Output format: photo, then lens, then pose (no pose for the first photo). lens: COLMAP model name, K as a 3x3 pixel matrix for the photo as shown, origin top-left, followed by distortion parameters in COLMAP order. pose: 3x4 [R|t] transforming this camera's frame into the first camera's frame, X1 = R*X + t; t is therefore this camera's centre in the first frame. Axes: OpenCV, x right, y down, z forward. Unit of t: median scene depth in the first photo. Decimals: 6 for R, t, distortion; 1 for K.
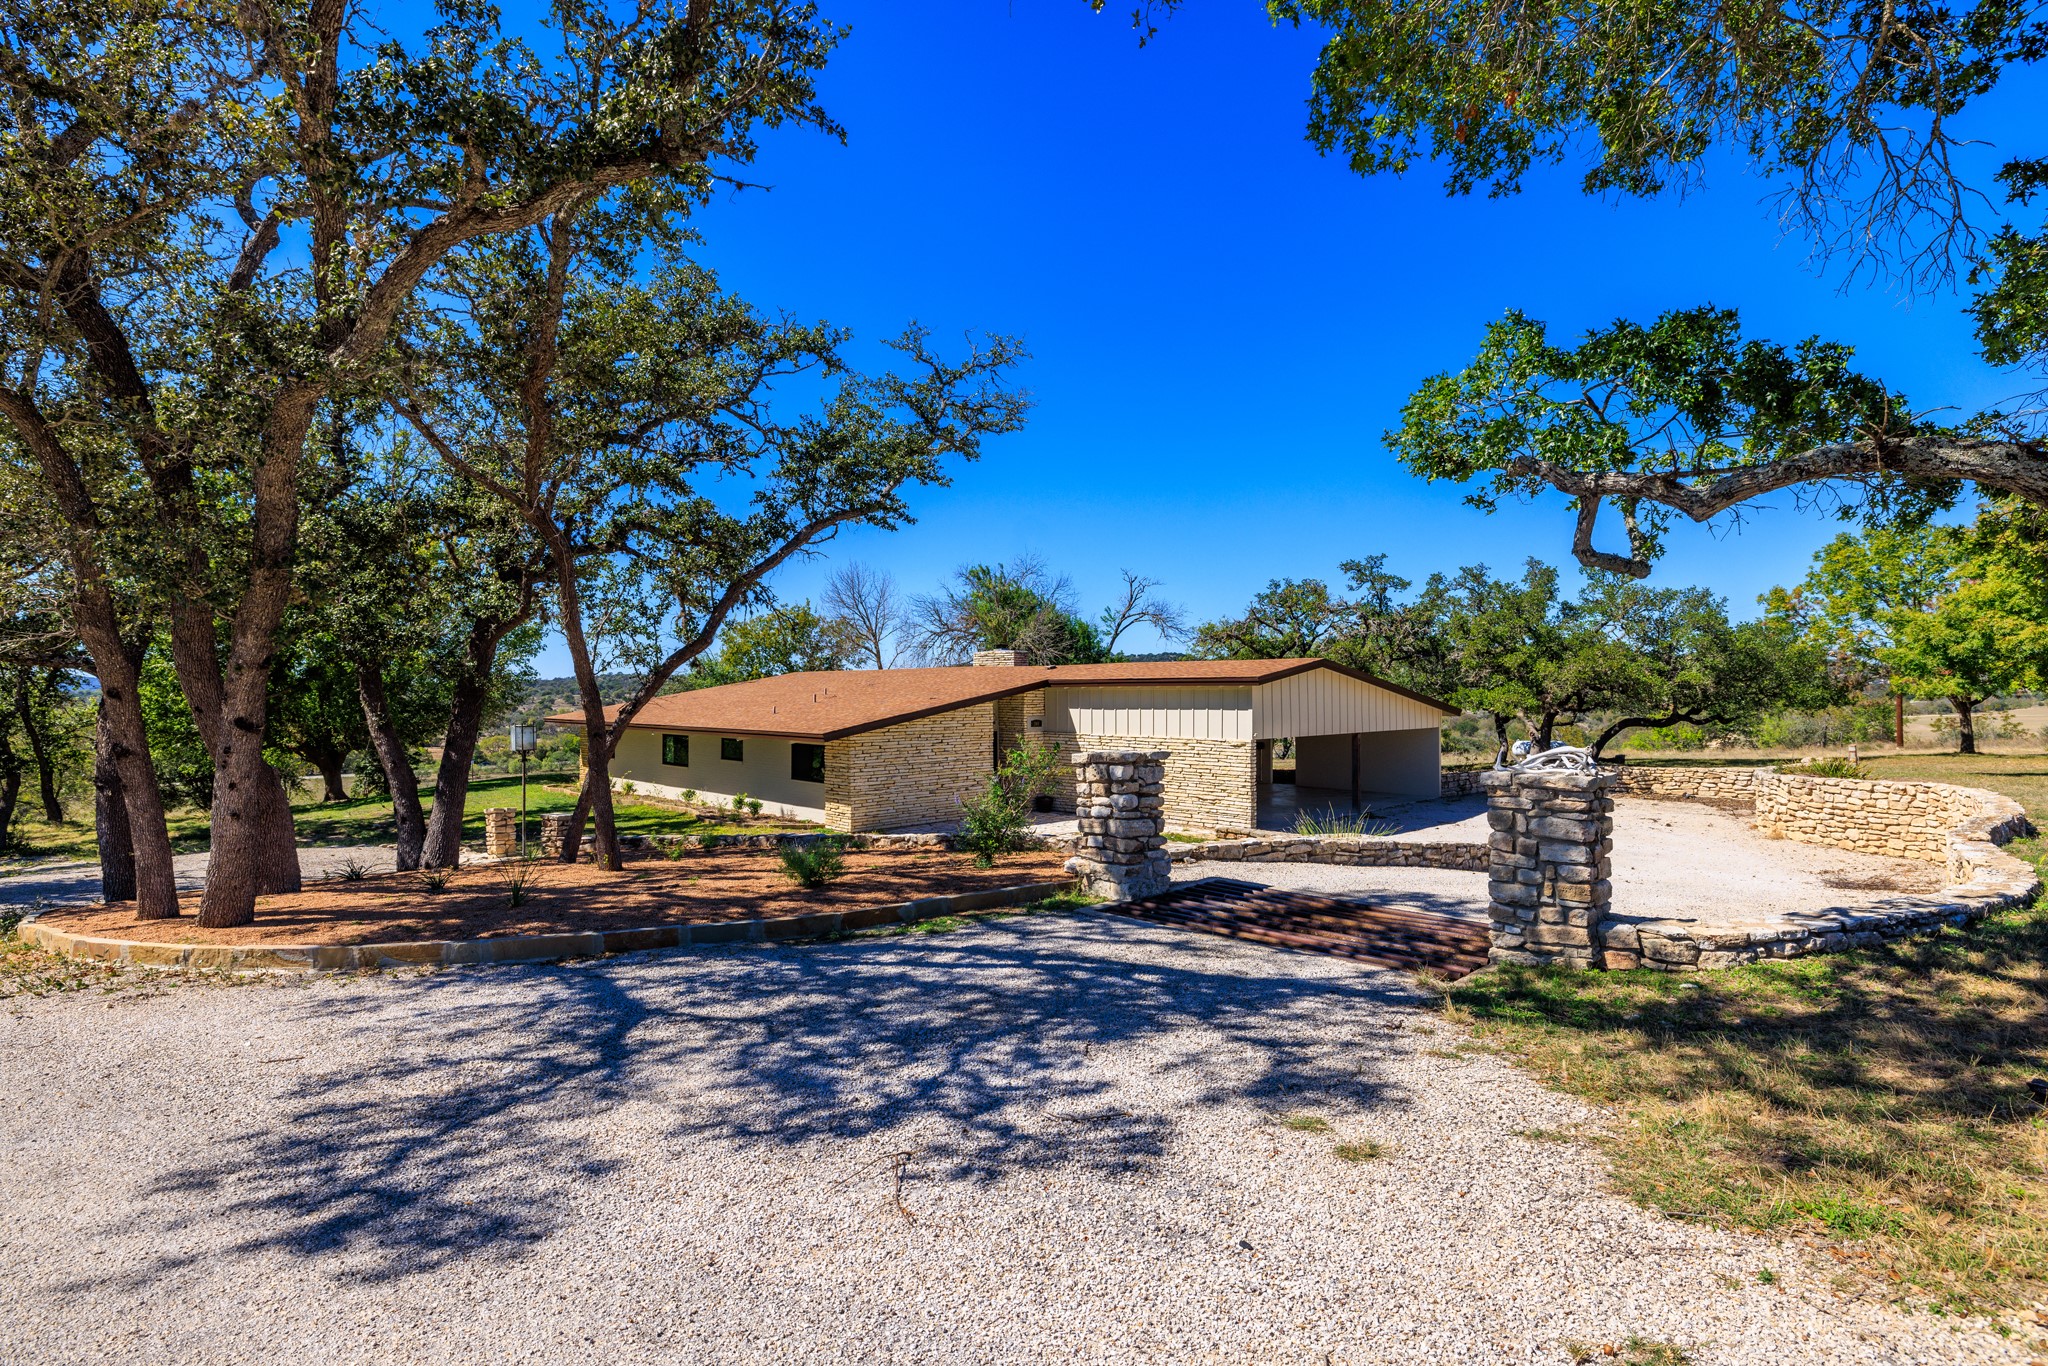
lens RADIAL K [[1032.5, 0, 1024.0], [0, 1032.5, 683.0], [0, 0, 1]] dist [-0.005444, 0.000289]
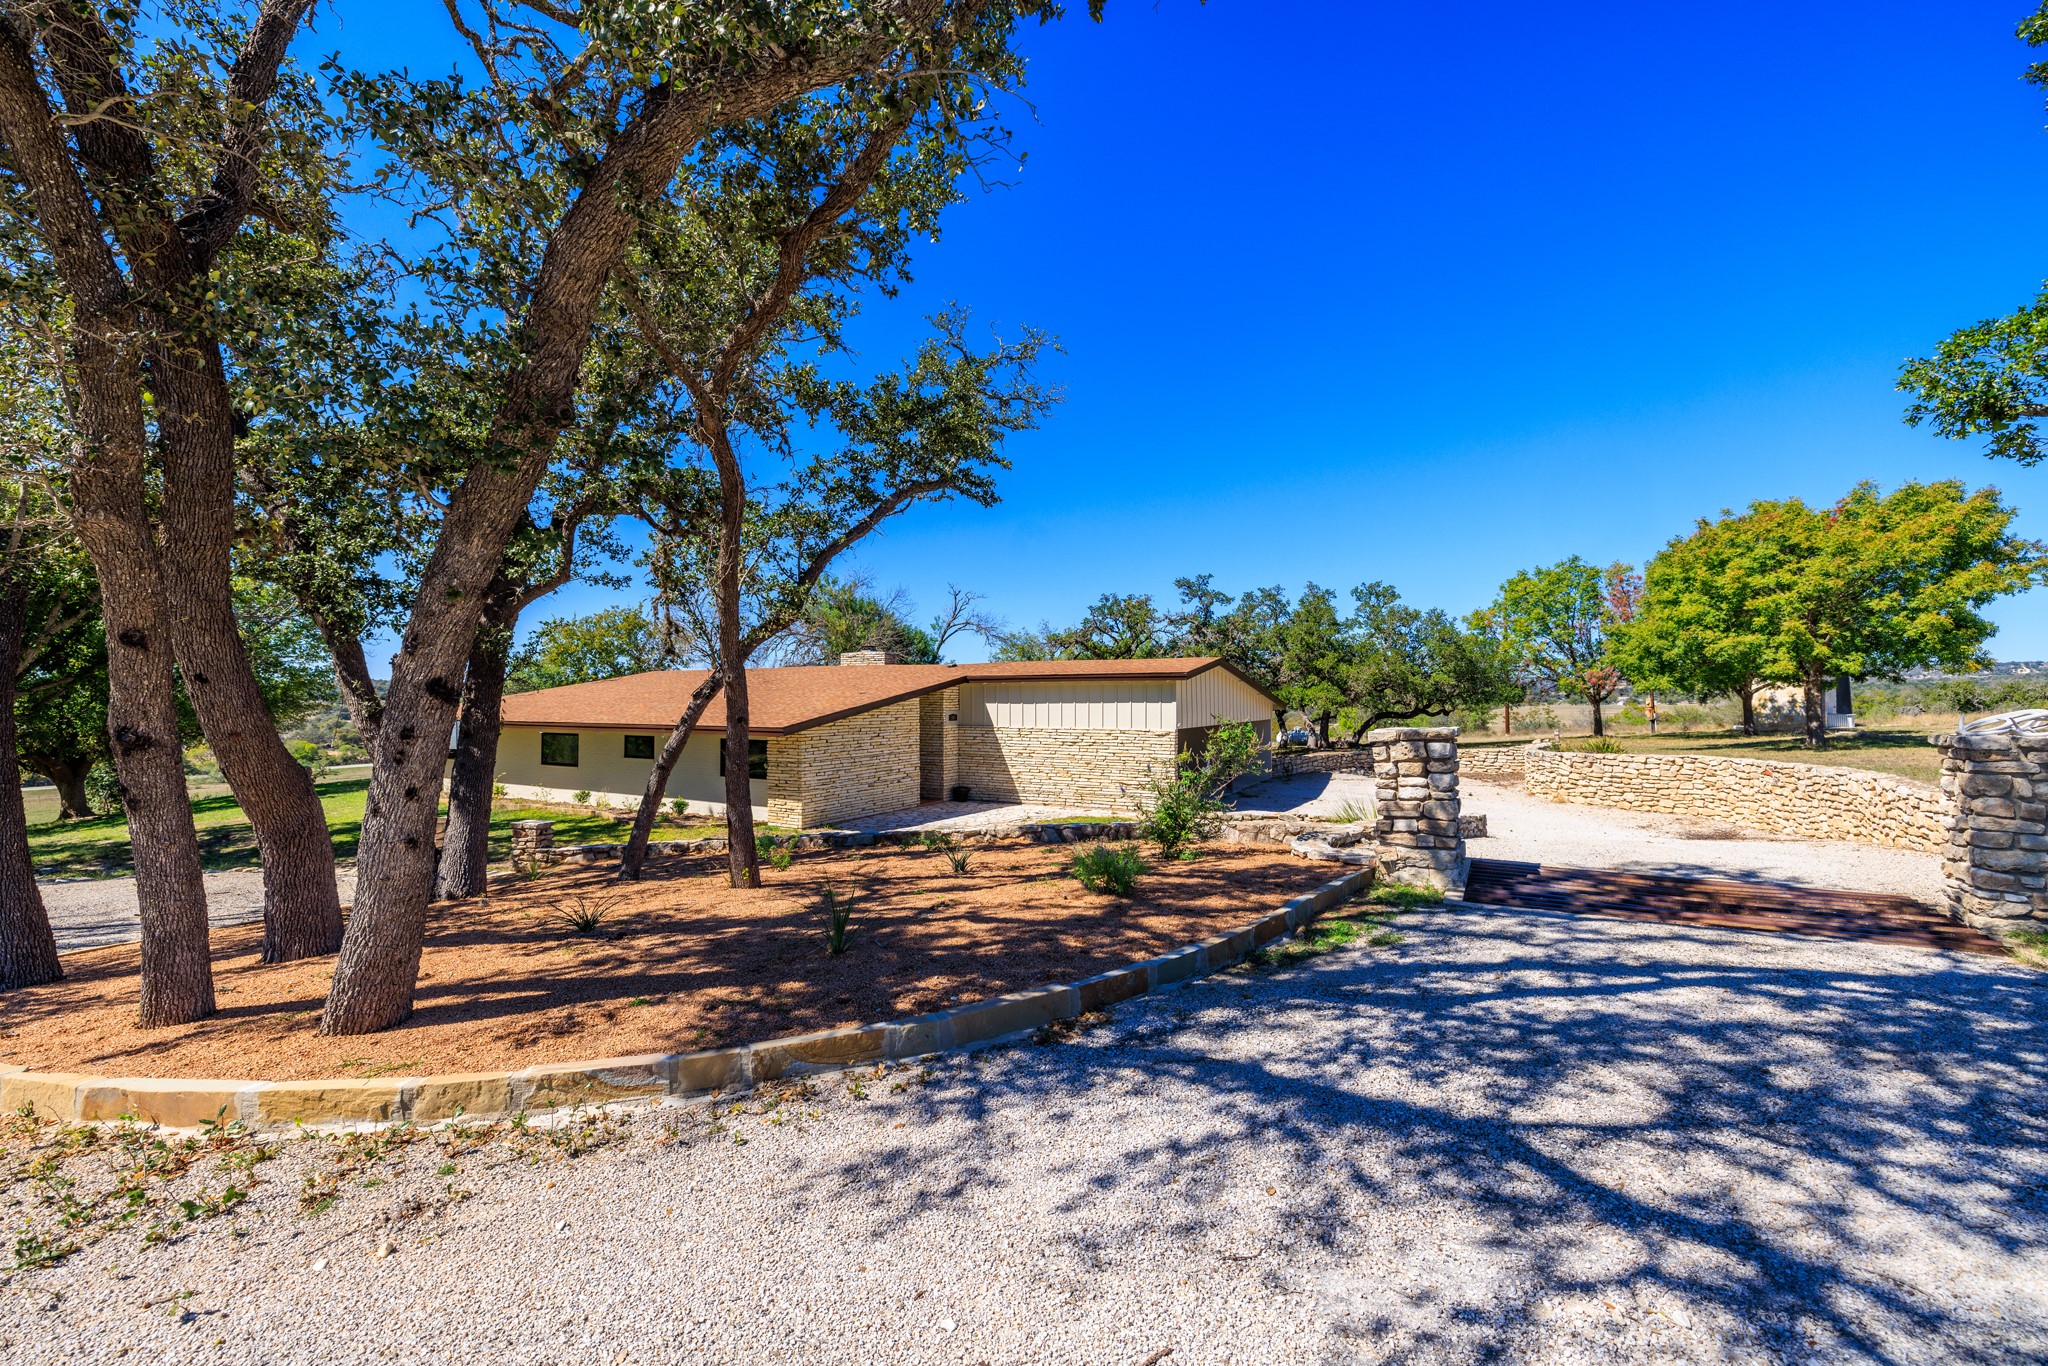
lens RADIAL K [[874.4, 0, 1024.0], [0, 874.4, 683.0], [0, 0, 1]] dist [0.000239, 0.000363]
pose [[0.960978, 0.003104, 0.276608, -0.309158], [-0.000535, 0.999956, -0.009362, 0.021980], [-0.276624, 0.008849, 0.960937, 0.223884]]
